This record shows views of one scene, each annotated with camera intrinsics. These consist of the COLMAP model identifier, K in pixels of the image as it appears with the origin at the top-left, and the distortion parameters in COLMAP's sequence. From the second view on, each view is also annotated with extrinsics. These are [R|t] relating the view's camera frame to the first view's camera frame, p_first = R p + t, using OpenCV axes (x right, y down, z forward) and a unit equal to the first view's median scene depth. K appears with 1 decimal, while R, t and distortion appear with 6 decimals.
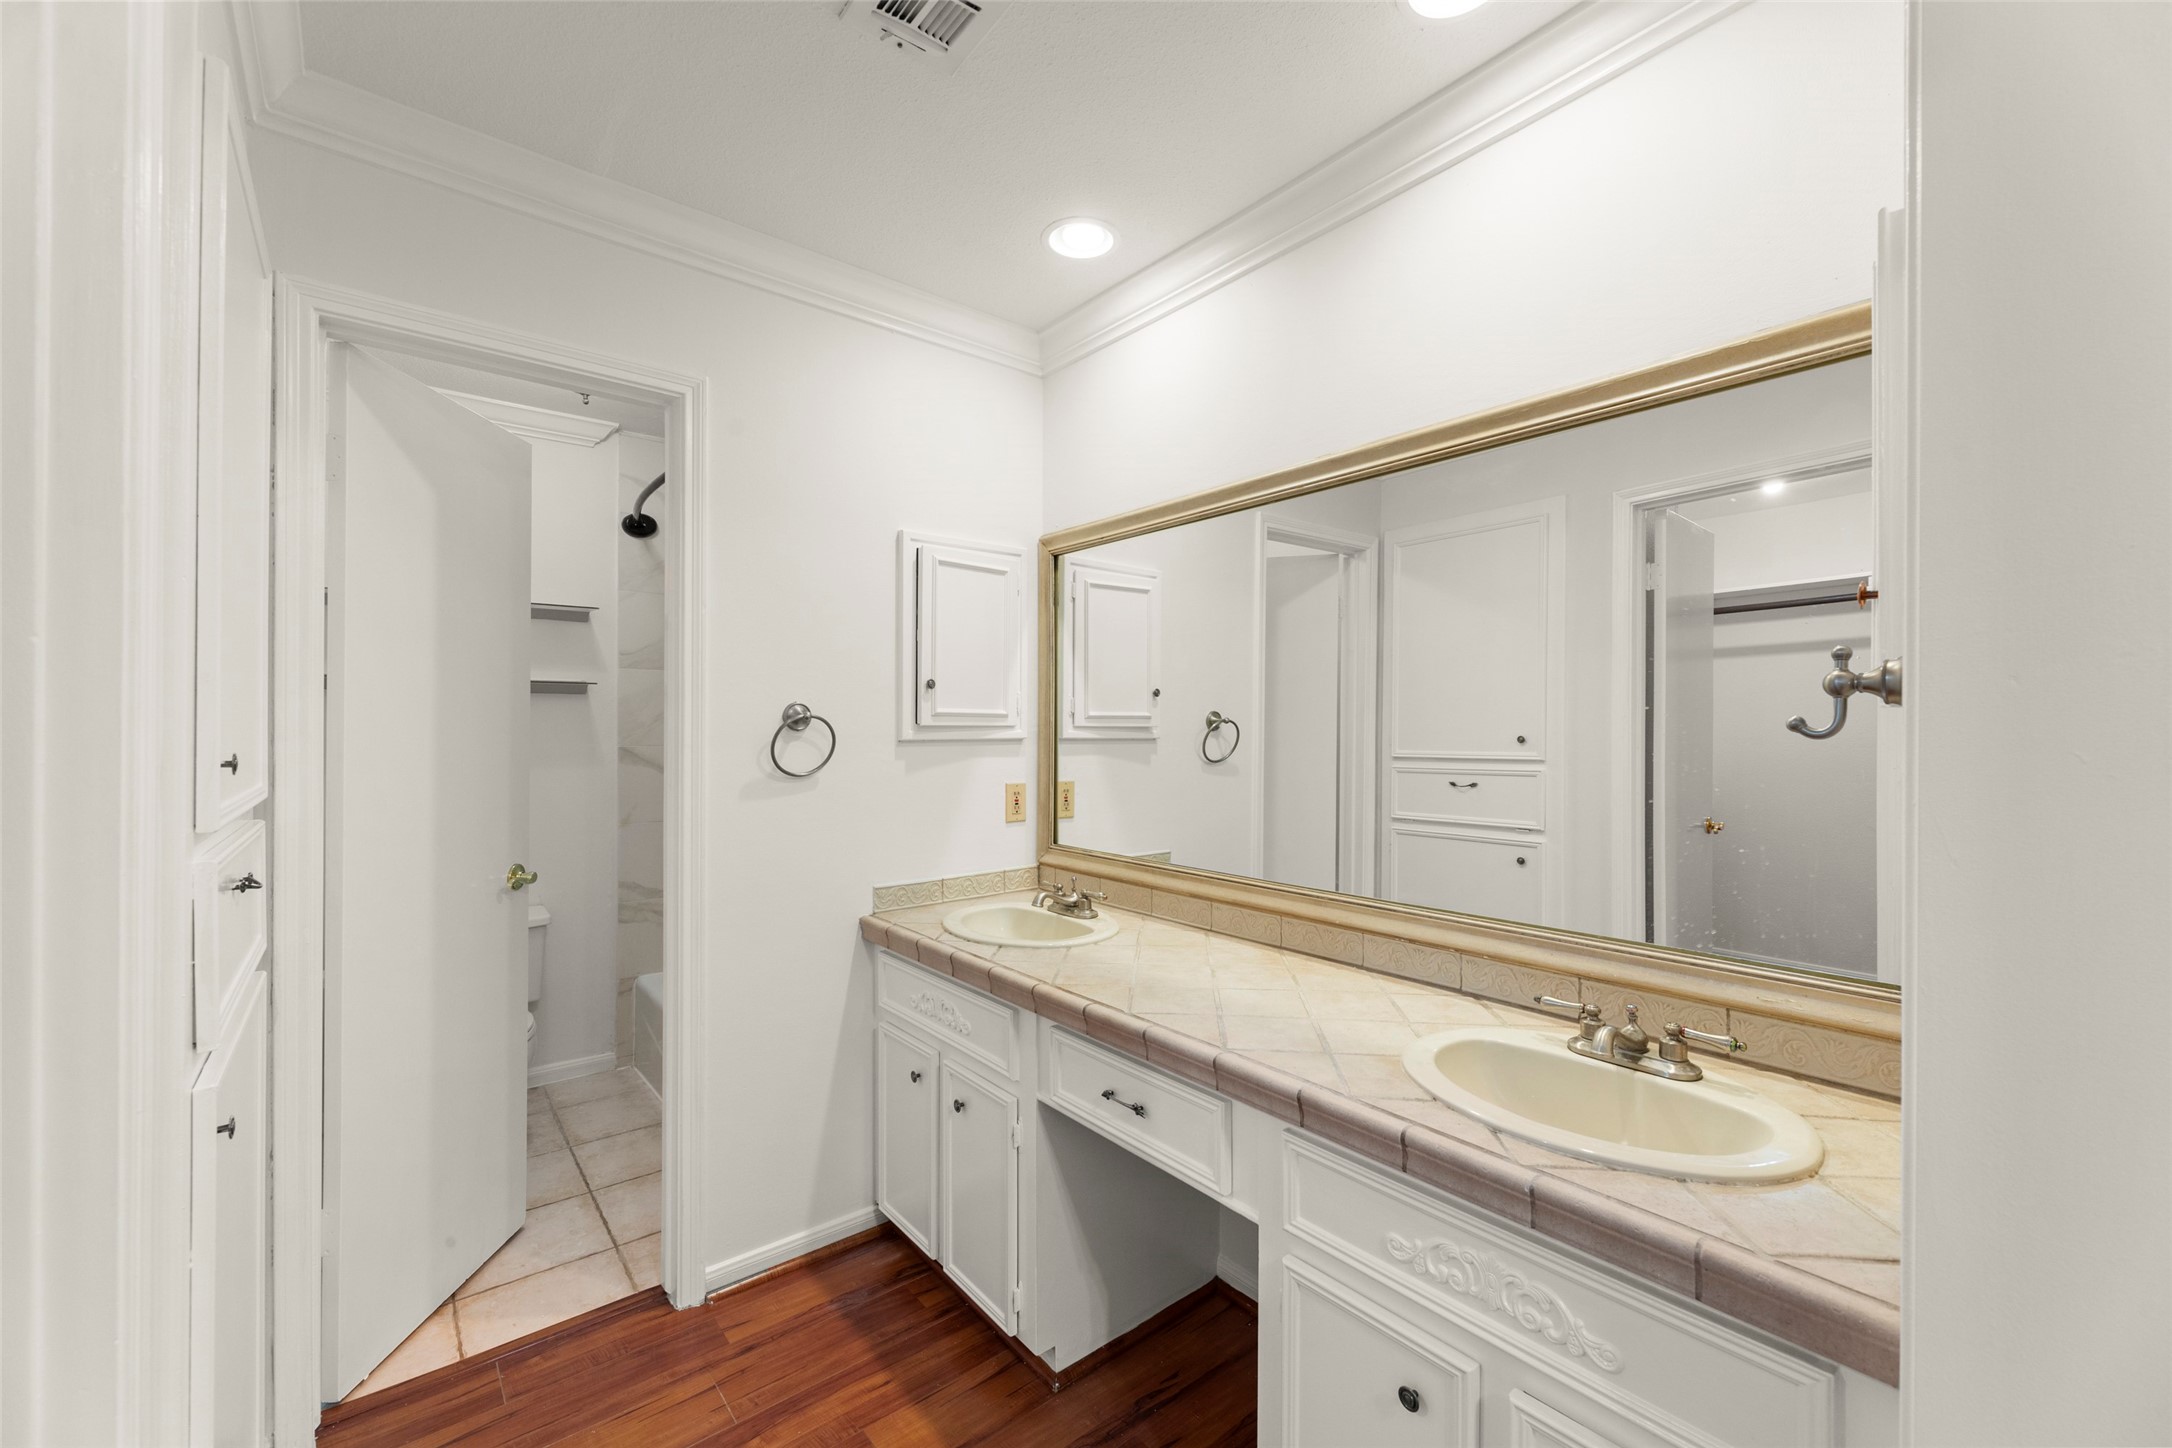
lens RADIAL K [[878.1, 0, 1101.0], [0, 878.1, 721.2], [0, 0, 1]] dist [0.000033, 0.001339]
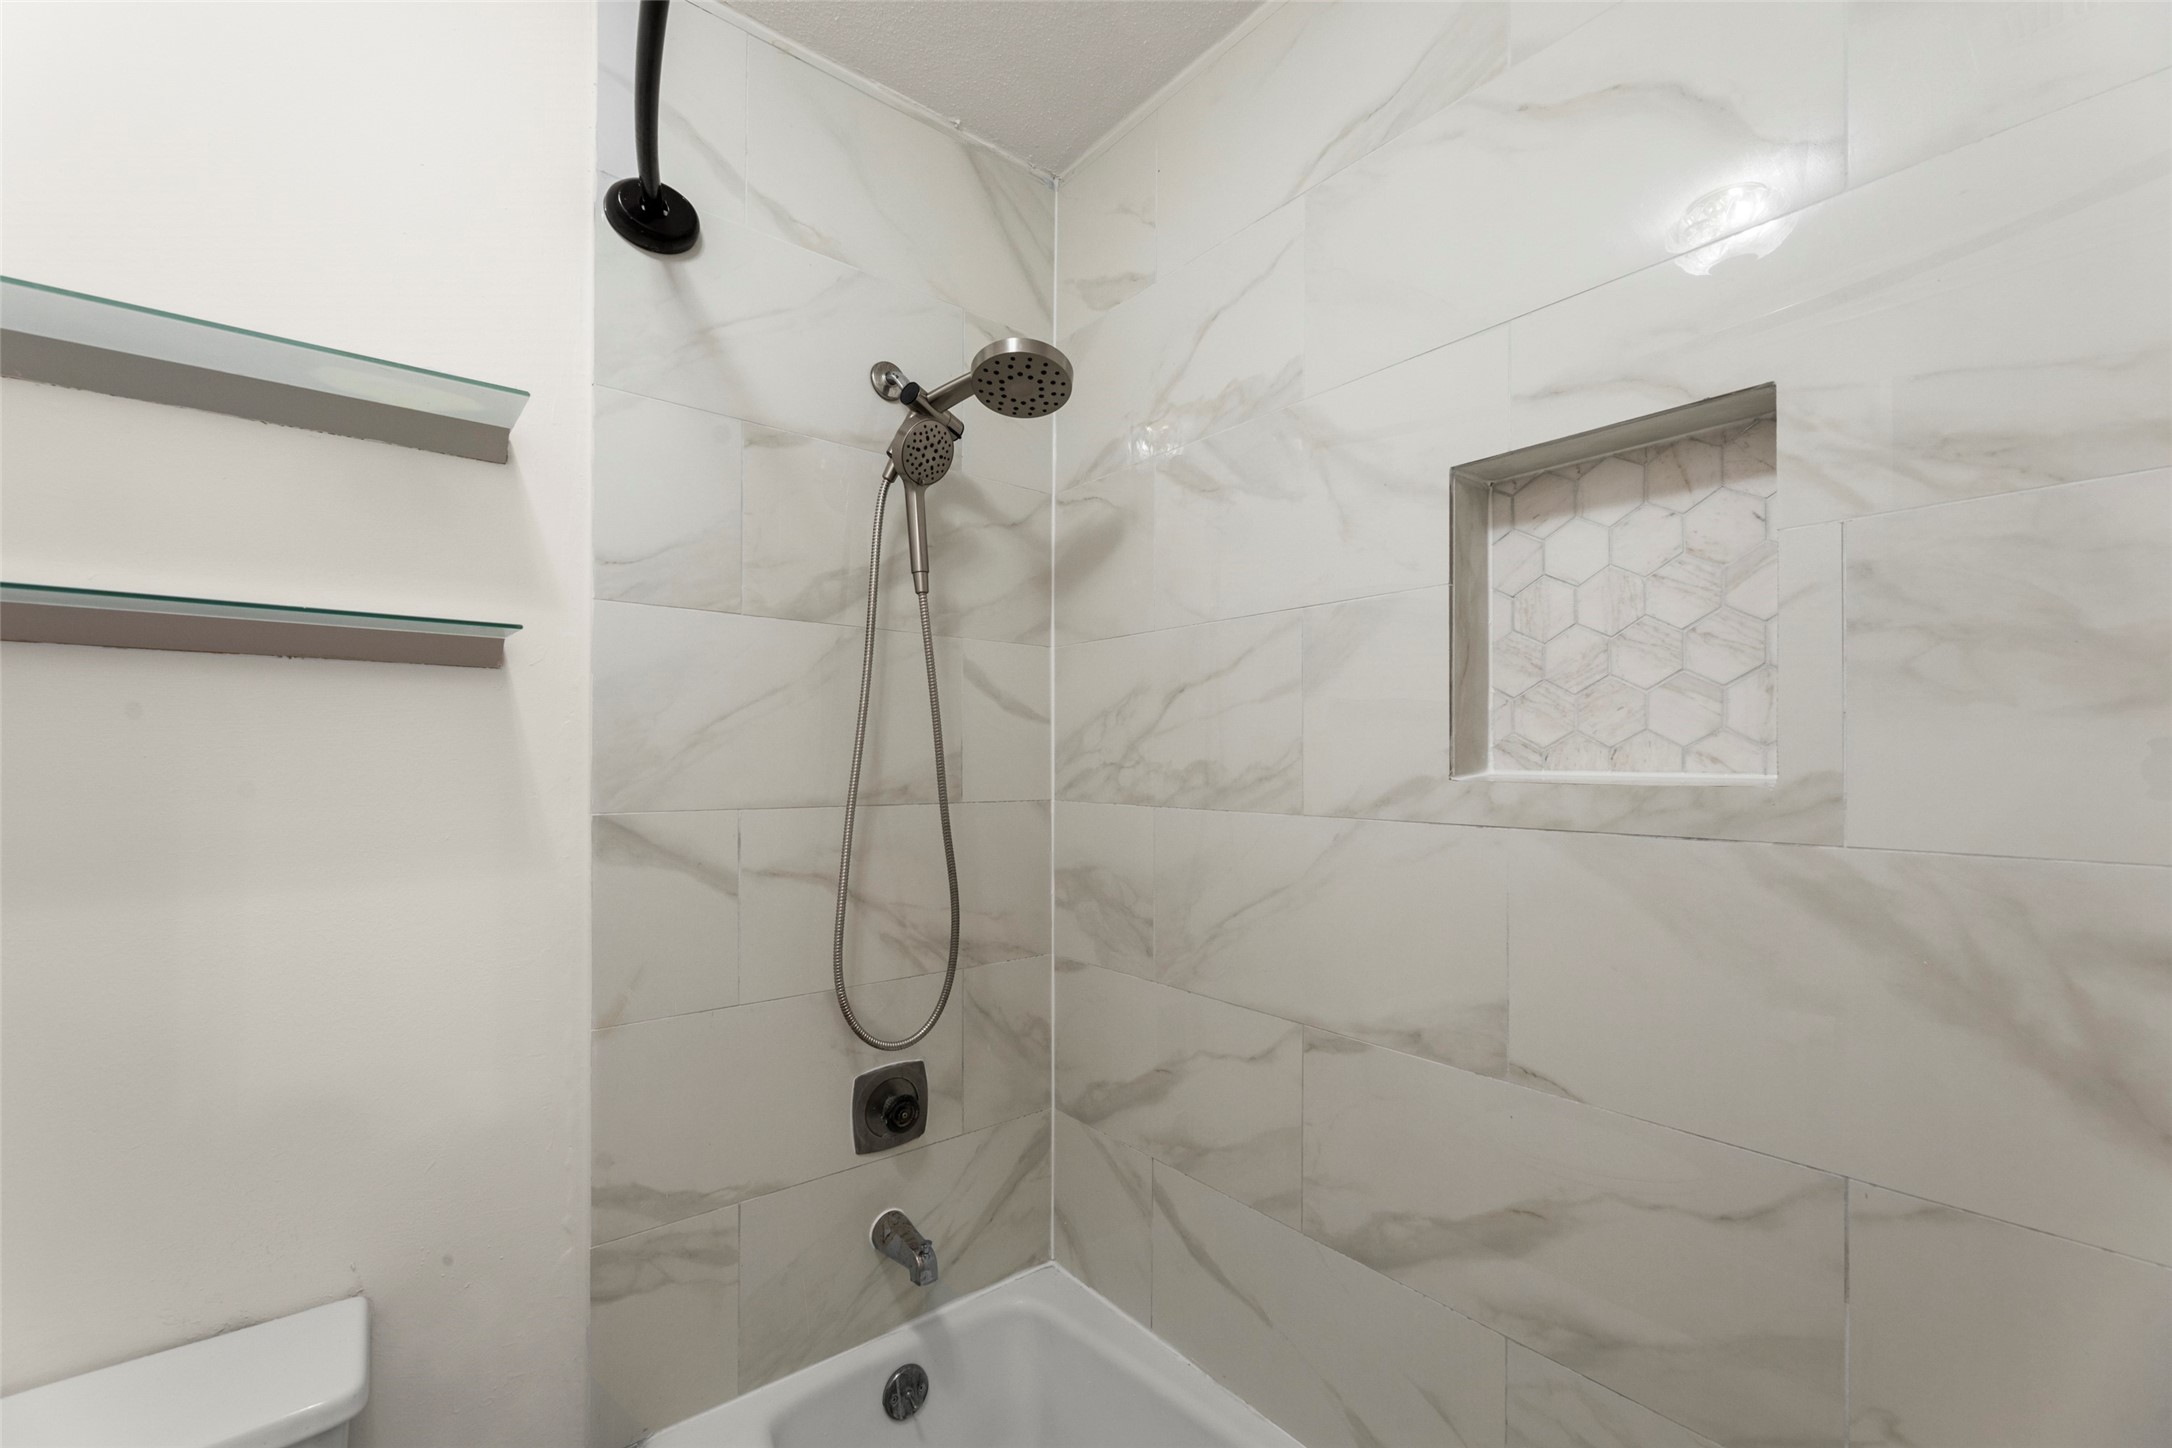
lens RADIAL K [[878.1, 0, 1092.5], [0, 878.1, 729.2], [0, 0, 1]] dist [0.000033, 0.001339]
pose [[0.999968, -0.008001, 0.000460, -0.342036], [0.008009, 0.999722, -0.022153, 0.003910], [-0.000282, 0.022156, 0.999754, 0.634823]]
